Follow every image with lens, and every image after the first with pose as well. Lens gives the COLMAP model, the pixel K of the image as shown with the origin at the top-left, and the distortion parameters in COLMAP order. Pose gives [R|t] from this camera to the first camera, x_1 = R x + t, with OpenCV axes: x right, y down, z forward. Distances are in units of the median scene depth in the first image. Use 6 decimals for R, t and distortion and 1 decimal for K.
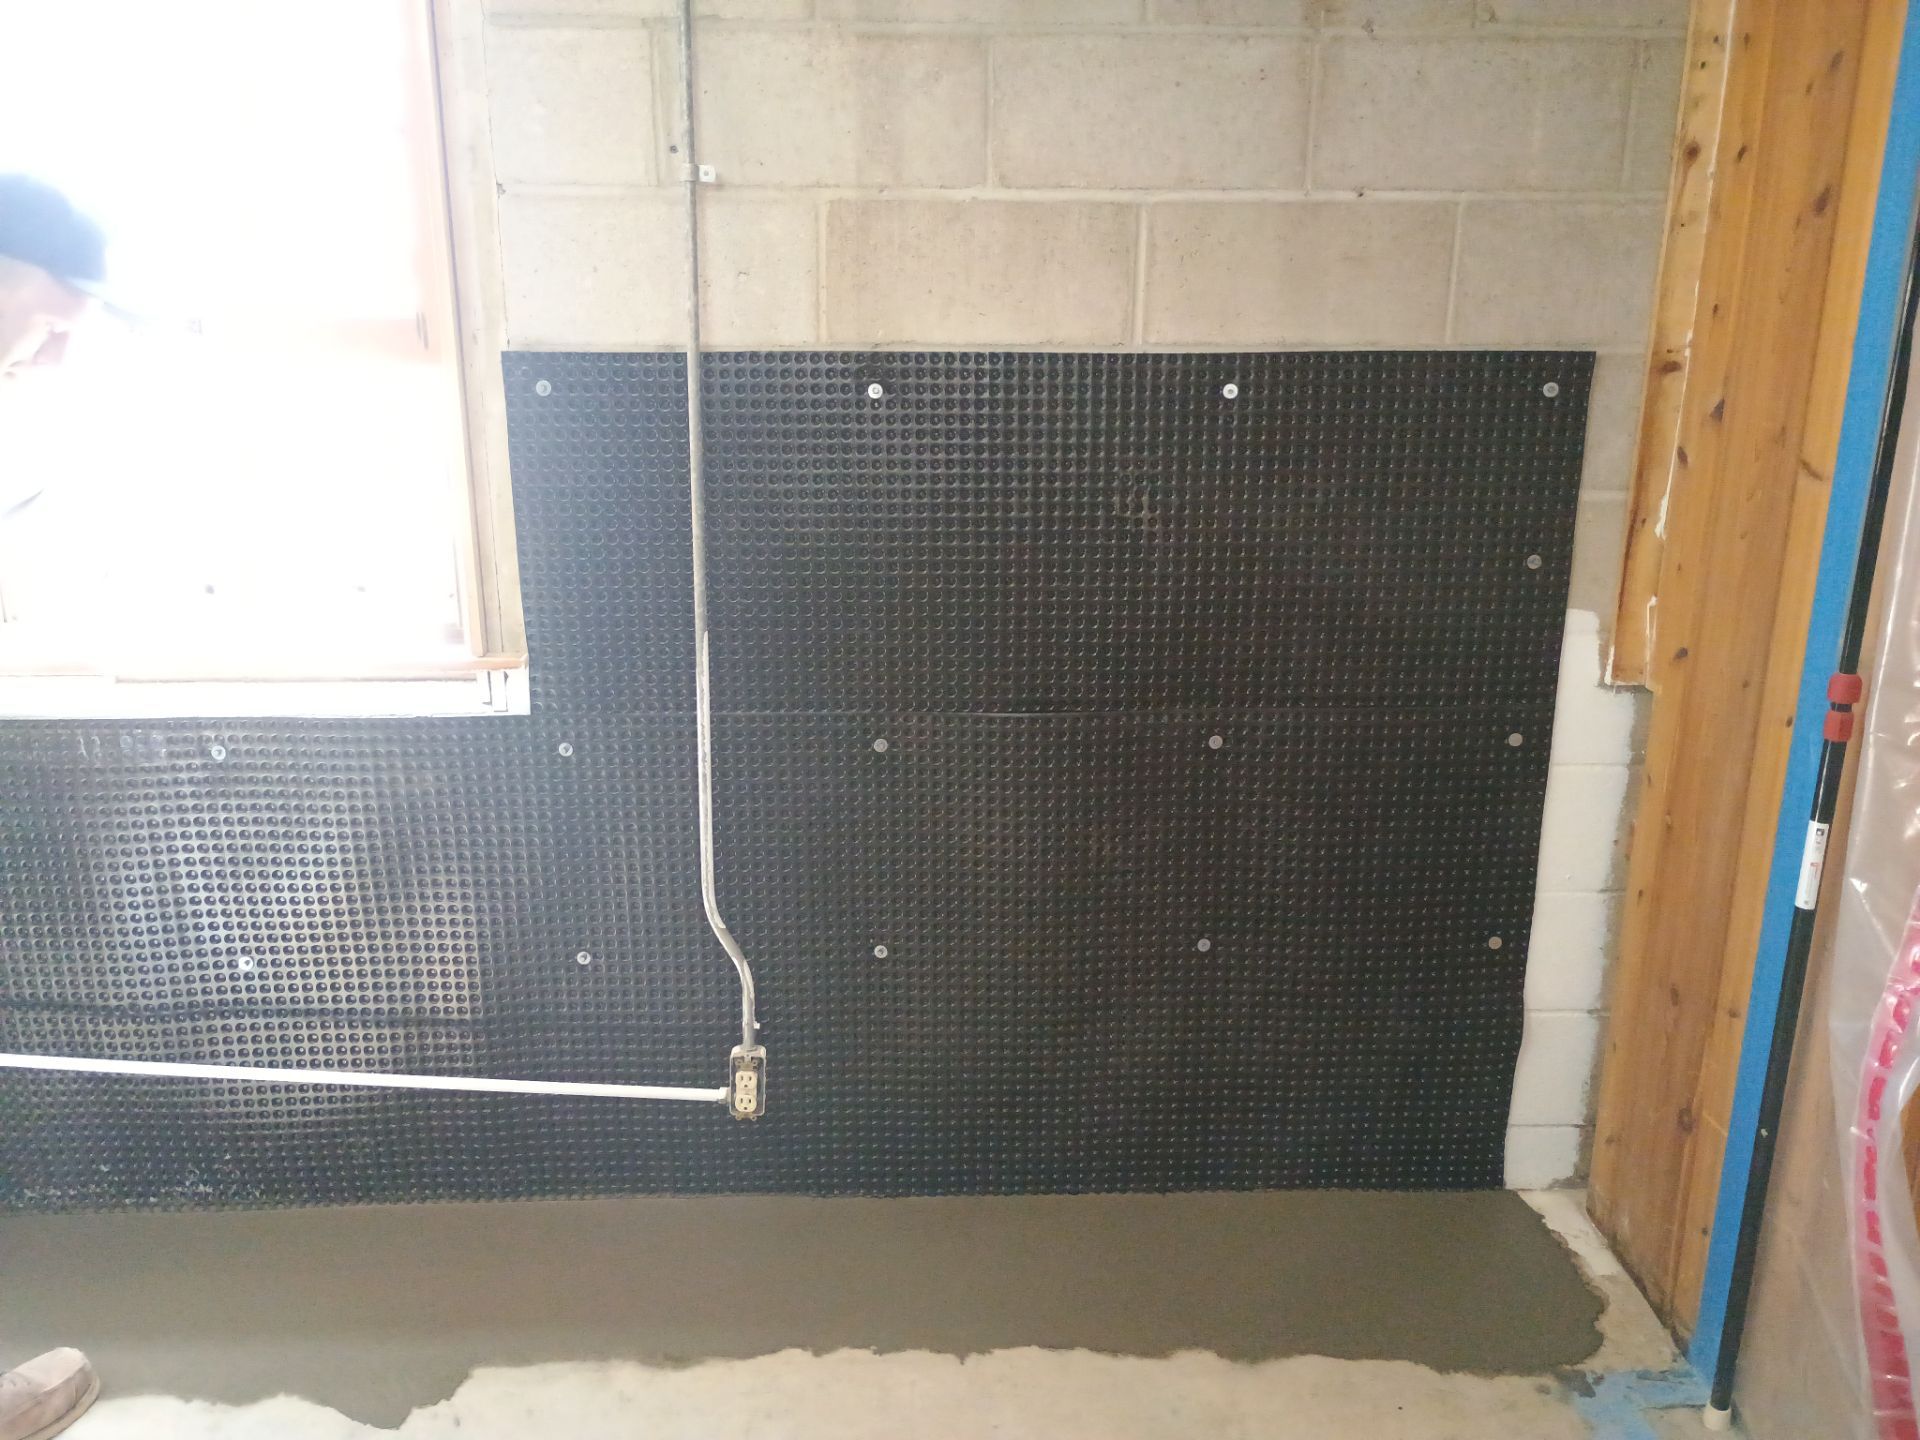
lens RADIAL K [[1628.4, 0, 963.5], [0, 1628.4, 733.2], [0, 0, 1]] dist [0.059517, -0.074688]
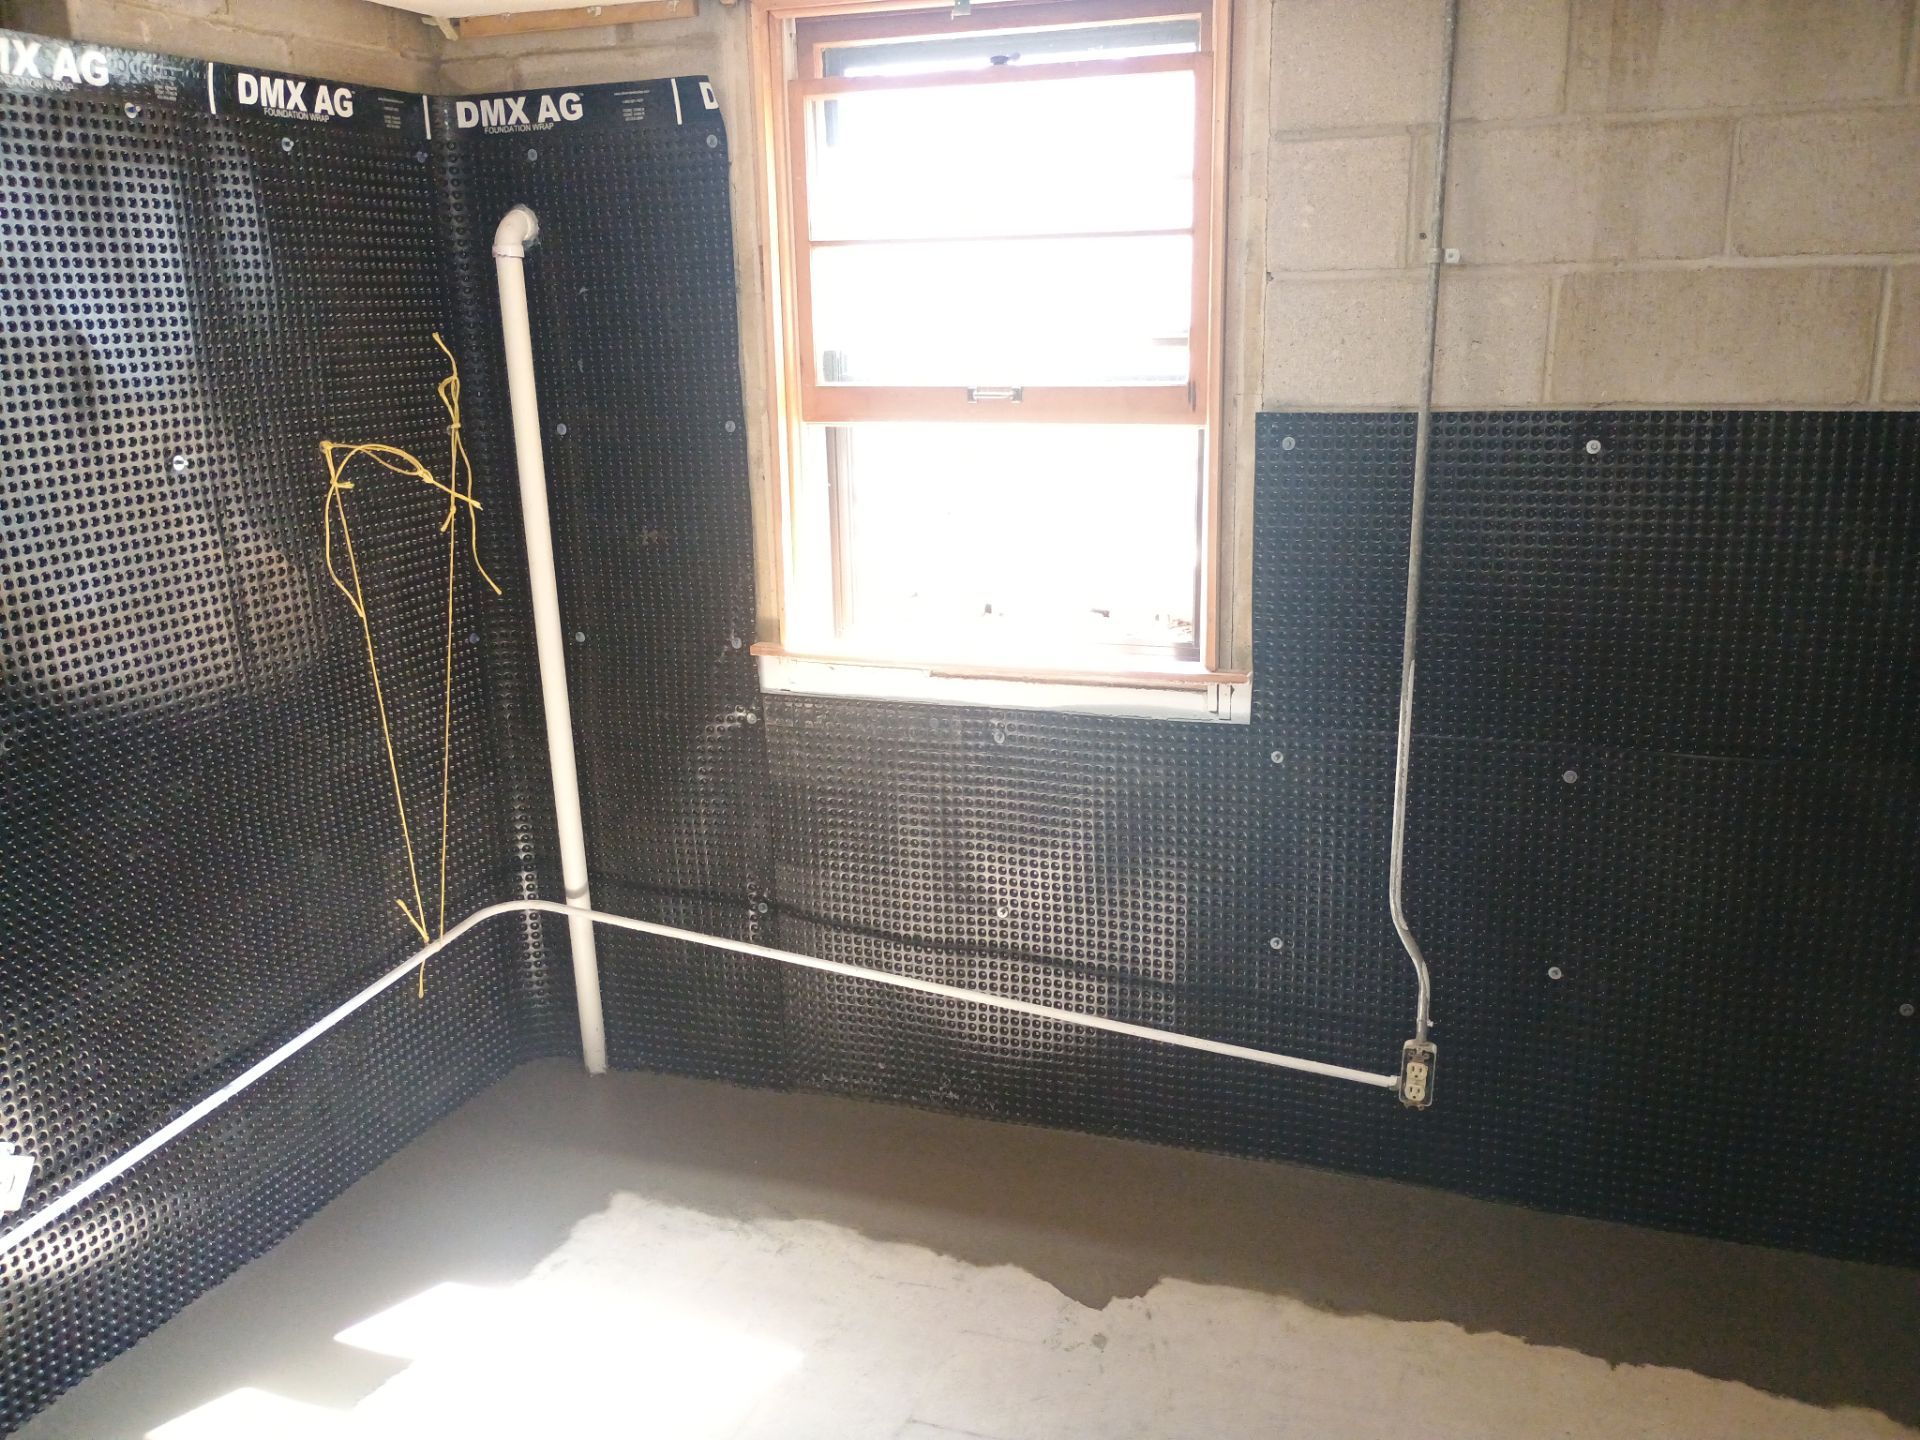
lens RADIAL K [[1628.4, 0, 984.2], [0, 1628.4, 726.9], [0, 0, 1]] dist [0.059517, -0.074688]
pose [[0.925515, 0.071527, -0.371896, -0.010233], [-0.085700, 0.996085, -0.021700, 0.032679], [0.368888, 0.051955, 0.928021, -0.144199]]
